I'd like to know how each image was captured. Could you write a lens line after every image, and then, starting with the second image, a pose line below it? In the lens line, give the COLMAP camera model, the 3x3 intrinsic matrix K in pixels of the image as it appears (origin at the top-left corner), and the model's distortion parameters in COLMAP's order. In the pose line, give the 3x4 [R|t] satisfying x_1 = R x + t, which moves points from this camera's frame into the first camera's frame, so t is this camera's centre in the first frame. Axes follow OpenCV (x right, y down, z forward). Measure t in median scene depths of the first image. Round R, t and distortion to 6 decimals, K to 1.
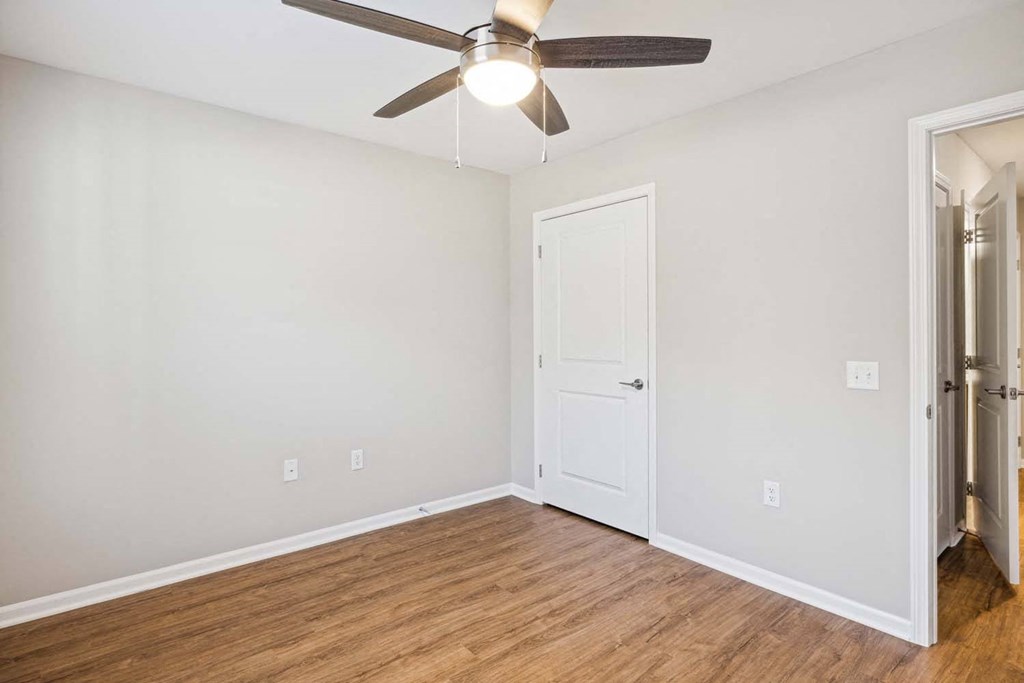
lens RADIAL K [[528.3, 0, 507.5], [0, 528.3, 339.4], [0, 0, 1]] dist [0.002283, 0.000867]
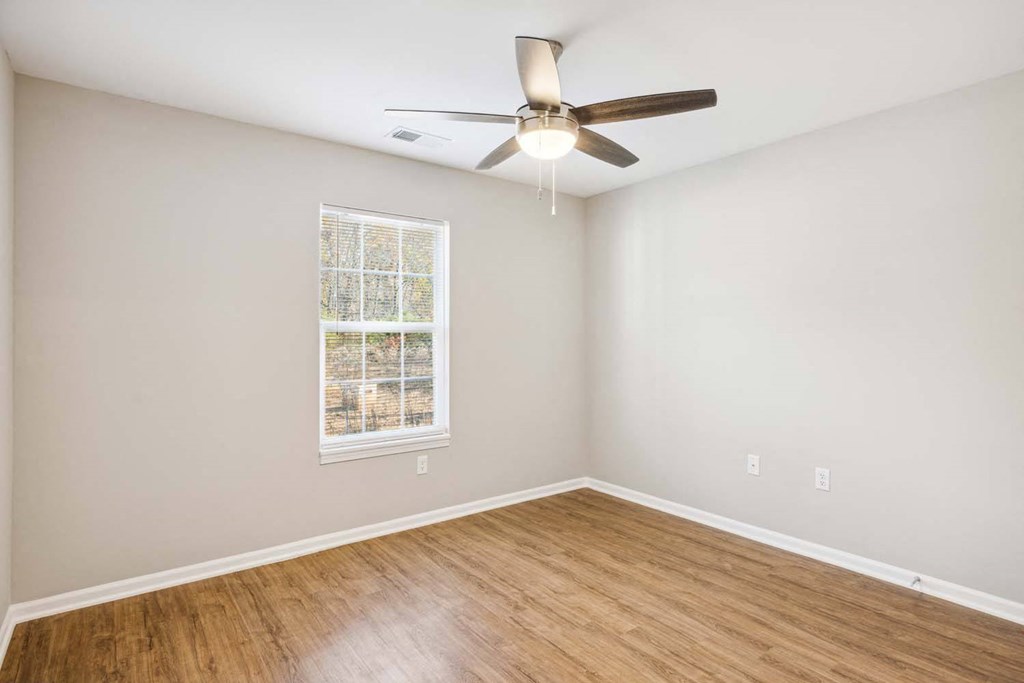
lens RADIAL K [[528.3, 0, 510.1], [0, 528.3, 338.7], [0, 0, 1]] dist [0.002283, 0.000867]
pose [[-0.050306, -0.000139, -0.998734, 0.843316], [-0.018056, 0.999837, 0.000770, -0.006202], [0.998571, 0.018072, -0.050301, 0.649710]]
